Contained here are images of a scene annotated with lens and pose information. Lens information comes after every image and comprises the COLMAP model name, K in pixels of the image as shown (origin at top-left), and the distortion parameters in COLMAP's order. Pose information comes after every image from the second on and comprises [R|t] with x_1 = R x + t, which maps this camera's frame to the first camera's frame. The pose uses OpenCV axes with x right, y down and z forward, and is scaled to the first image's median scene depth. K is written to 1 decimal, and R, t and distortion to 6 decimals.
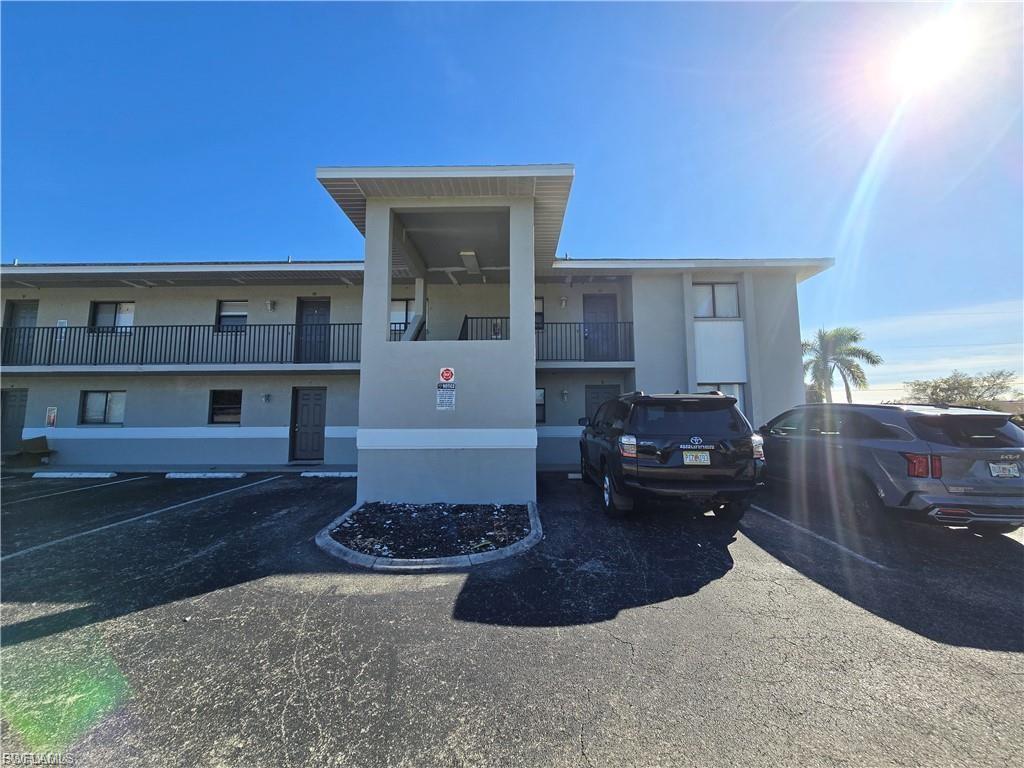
lens RADIAL K [[420.3, 0, 514.5], [0, 420.3, 379.3], [0, 0, 1]] dist [-0.008760, 0.003902]
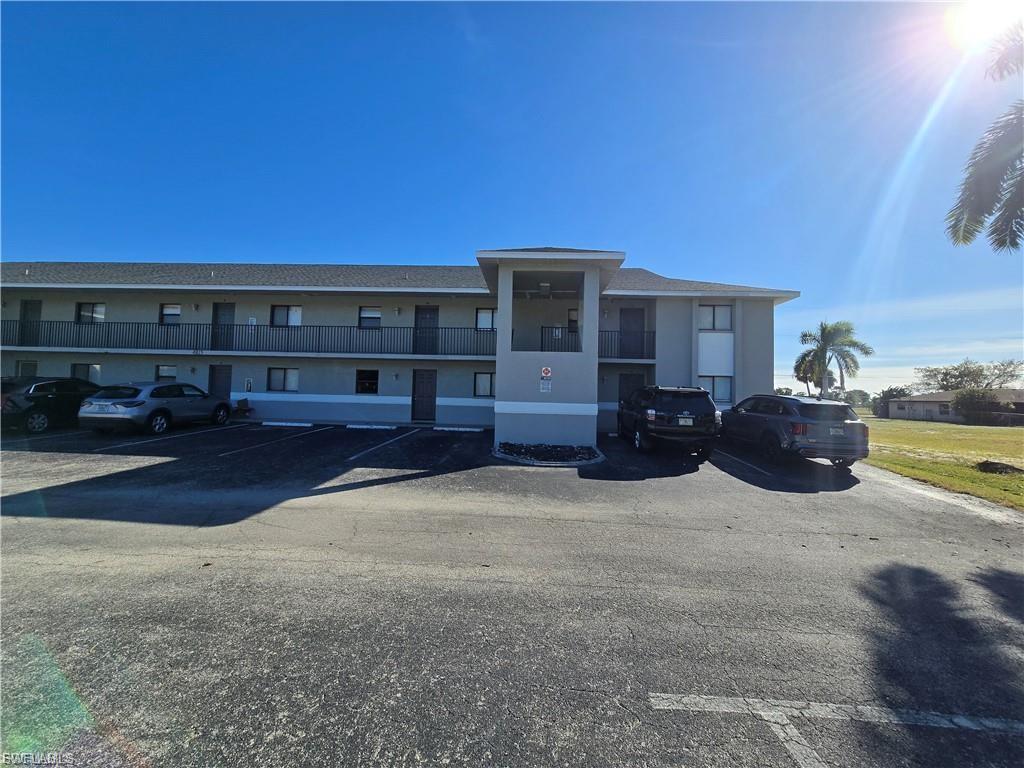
lens RADIAL K [[420.3, 0, 514.5], [0, 420.3, 379.3], [0, 0, 1]] dist [-0.008760, 0.003902]
pose [[0.998899, 0.028150, -0.037534, -0.141974], [-0.025585, 0.997415, 0.067147, -0.058129], [0.039327, -0.066113, 0.997037, -0.462409]]
